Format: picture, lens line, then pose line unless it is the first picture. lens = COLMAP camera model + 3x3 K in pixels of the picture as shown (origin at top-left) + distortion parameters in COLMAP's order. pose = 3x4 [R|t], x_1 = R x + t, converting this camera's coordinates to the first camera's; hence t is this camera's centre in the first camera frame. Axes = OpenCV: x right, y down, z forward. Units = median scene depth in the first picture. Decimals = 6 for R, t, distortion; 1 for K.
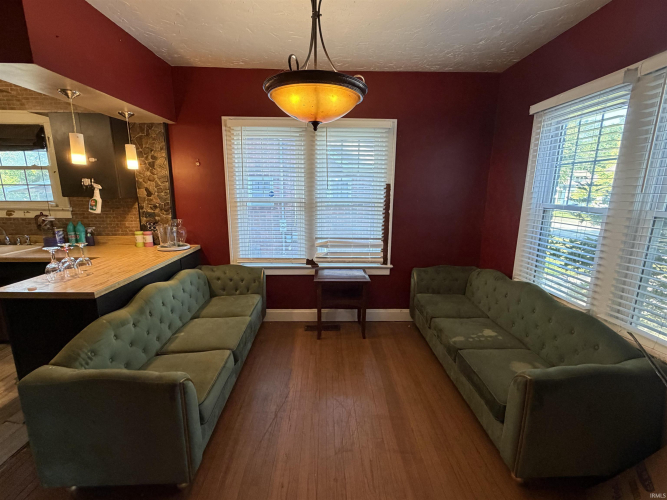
lens RADIAL K [[288.3, 0, 335.1], [0, 288.3, 248.1], [0, 0, 1]] dist [-0.004032, -0.000191]
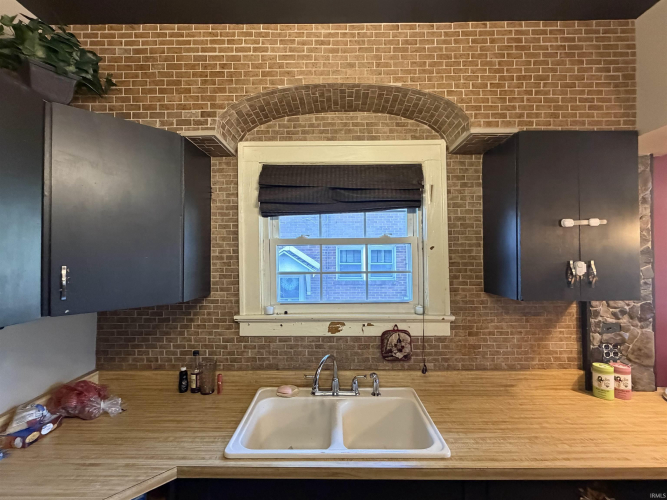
lens RADIAL K [[307.0, 0, 332.1], [0, 307.0, 250.7], [0, 0, 1]] dist [-0.002126, -0.000229]
pose [[0.998574, -0.018173, -0.050187, -1.104120], [0.007212, 0.977573, -0.210473, -0.139985], [0.052887, 0.209811, 0.976311, 0.431000]]
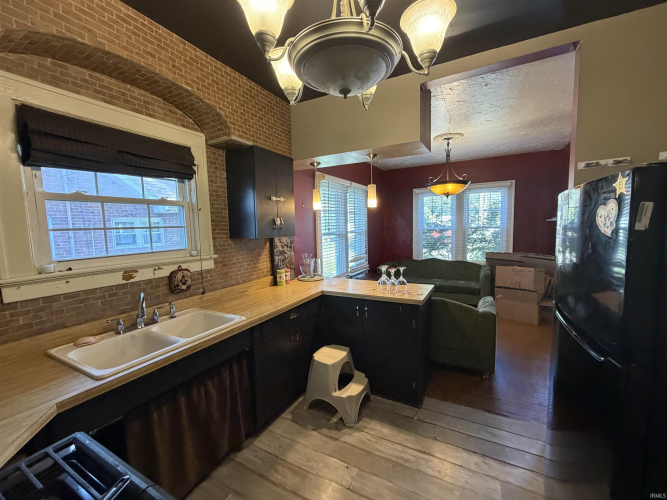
lens RADIAL K [[275.0, 0, 333.8], [0, 275.0, 251.0], [0, 0, 1]] dist [-0.000830, -0.000249]
pose [[0.507011, -0.102946, 0.855770, -1.393895], [0.198748, 0.980051, 0.000146, -0.086183], [-0.838713, 0.170009, 0.517357, 0.339570]]
